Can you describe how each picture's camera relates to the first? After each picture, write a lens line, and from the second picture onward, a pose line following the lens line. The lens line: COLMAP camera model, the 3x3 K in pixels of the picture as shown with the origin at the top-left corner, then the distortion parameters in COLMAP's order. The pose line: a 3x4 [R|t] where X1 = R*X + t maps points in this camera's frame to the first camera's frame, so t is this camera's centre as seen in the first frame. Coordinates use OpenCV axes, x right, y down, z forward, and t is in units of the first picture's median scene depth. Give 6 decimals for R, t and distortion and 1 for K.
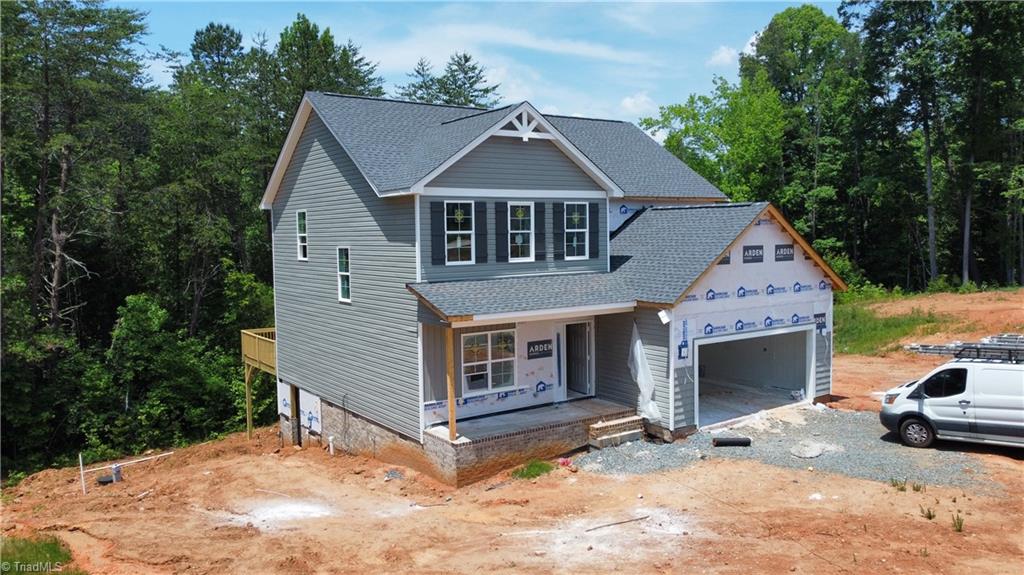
lens RADIAL K [[773.5, 0, 512.0], [0, 773.5, 287.5], [0, 0, 1]] dist [0.001358, -0.006699]
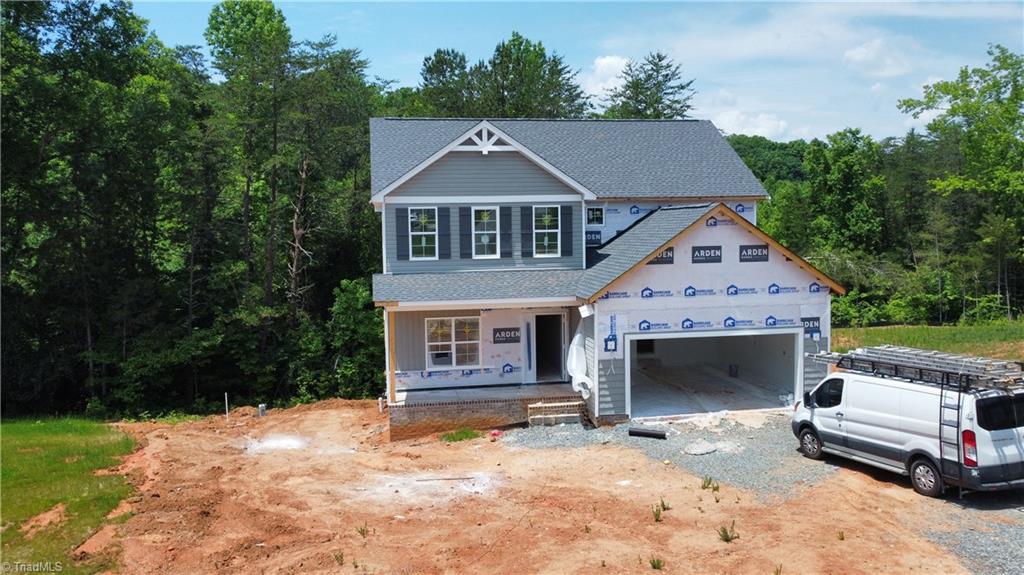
lens RADIAL K [[773.5, 0, 512.0], [0, 773.5, 287.5], [0, 0, 1]] dist [0.001358, -0.006699]
pose [[0.902684, 0.032648, -0.429063, 0.551221], [-0.027851, 0.999460, 0.017457, -0.011239], [0.429401, -0.003809, 0.903106, -0.026320]]
